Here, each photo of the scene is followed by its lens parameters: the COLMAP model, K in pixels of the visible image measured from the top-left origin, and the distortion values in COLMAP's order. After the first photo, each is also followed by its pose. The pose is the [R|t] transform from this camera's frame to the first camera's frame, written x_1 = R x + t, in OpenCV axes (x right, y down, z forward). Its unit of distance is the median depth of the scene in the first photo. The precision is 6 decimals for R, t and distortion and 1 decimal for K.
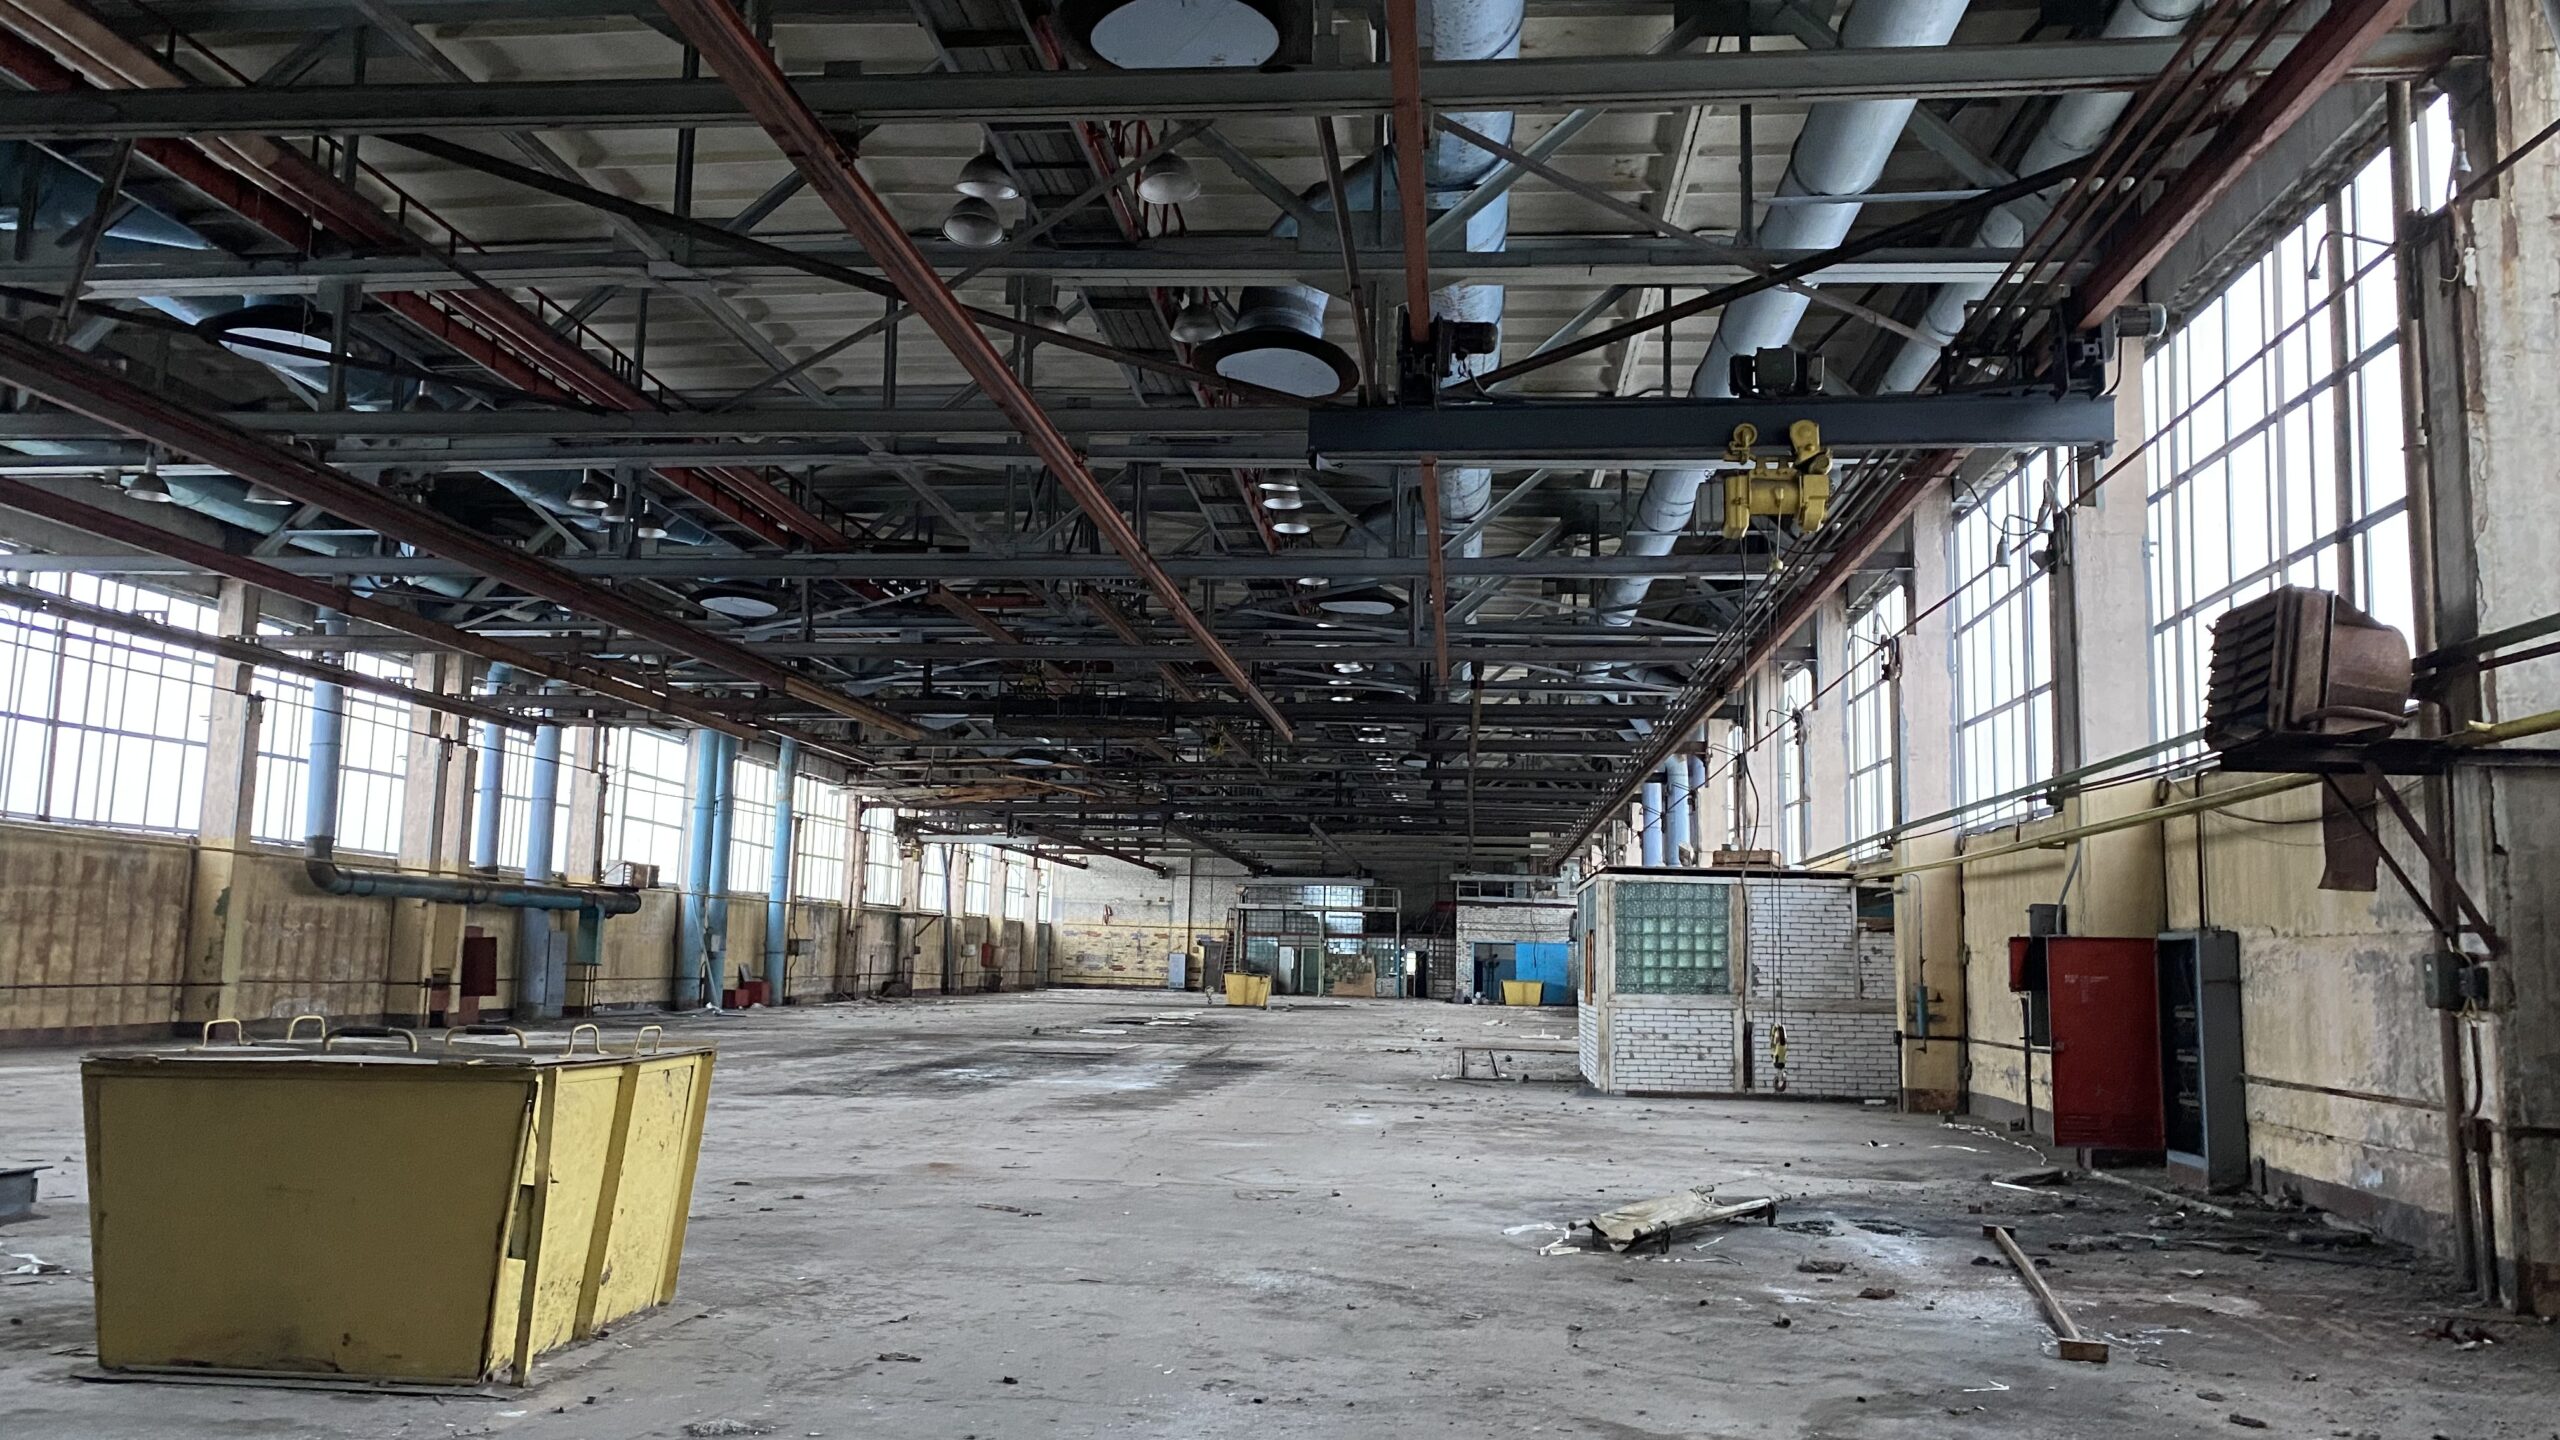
lens RADIAL K [[1943.9, 0, 1280.0], [0, 1943.9, 720.0], [0, 0, 1]] dist [-0.001813, -0.001209]
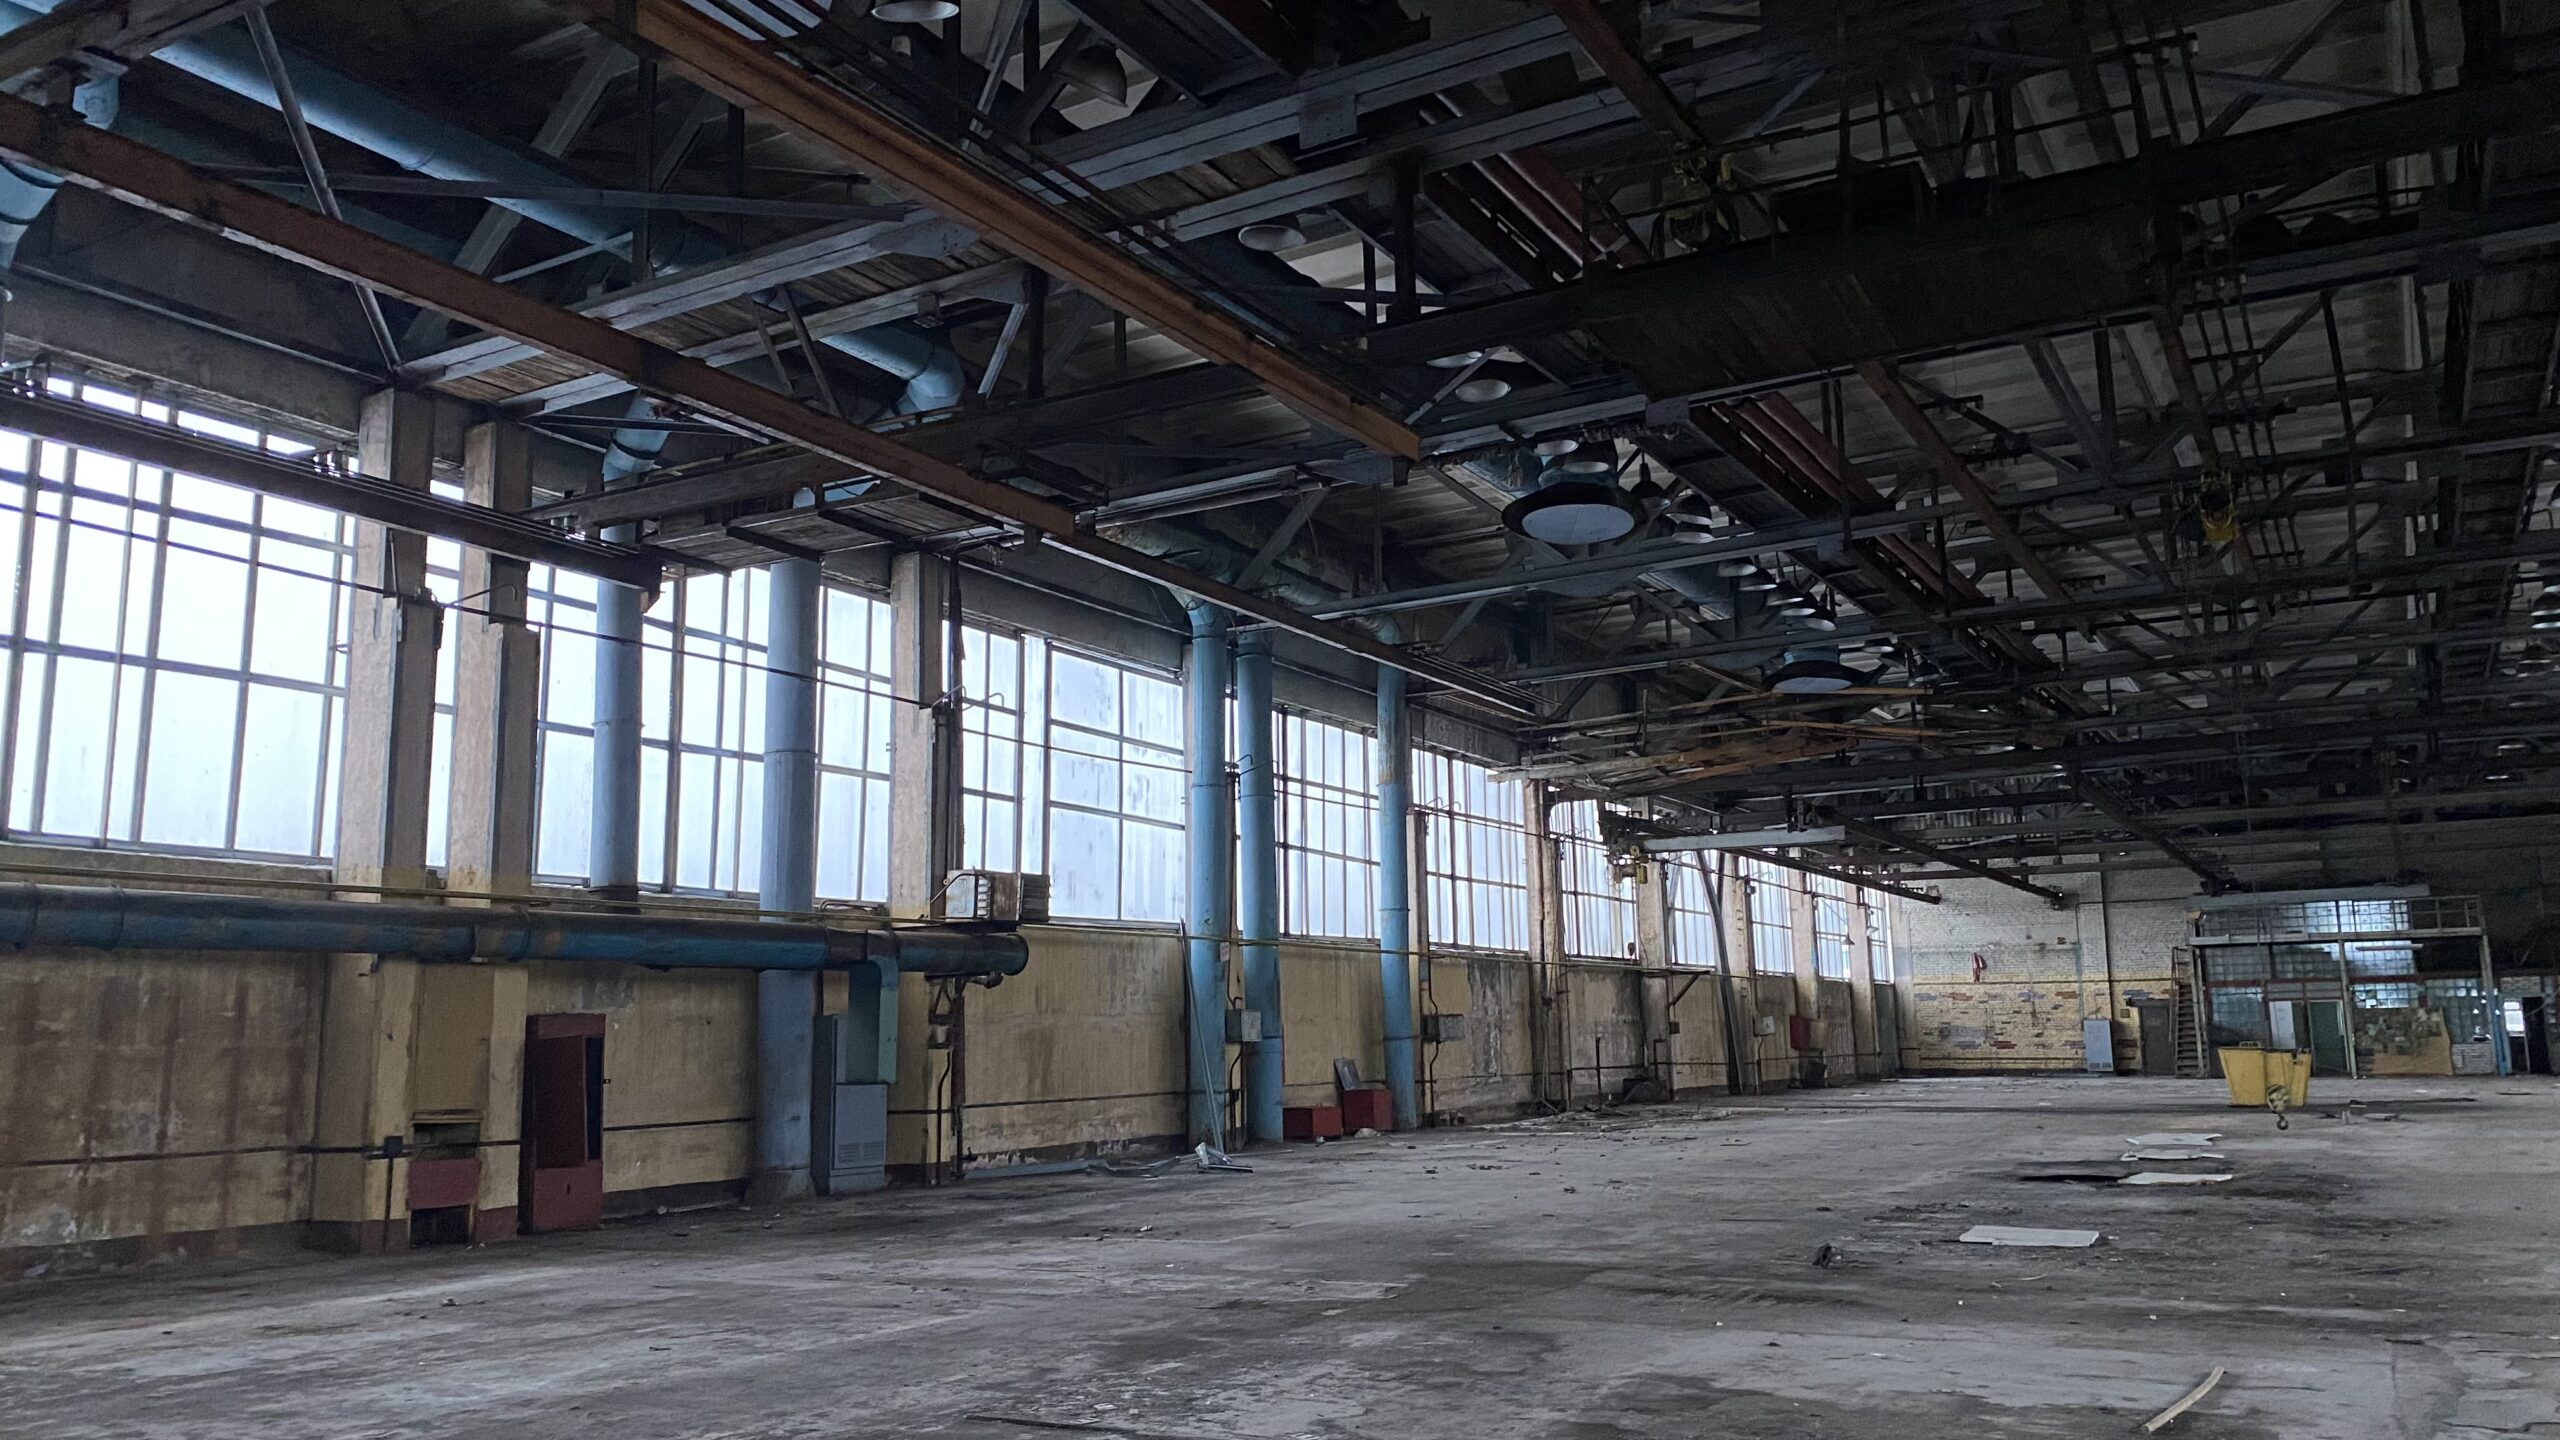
lens RADIAL K [[1916.2, 0, 1291.7], [0, 1916.2, 709.8], [0, 0, 1]] dist [0.101027, -0.118513]
pose [[0.910306, -0.114018, -0.397922, -0.038733], [0.093770, 0.993126, -0.070050, 0.050849], [0.403174, 0.026454, 0.914741, 0.393370]]
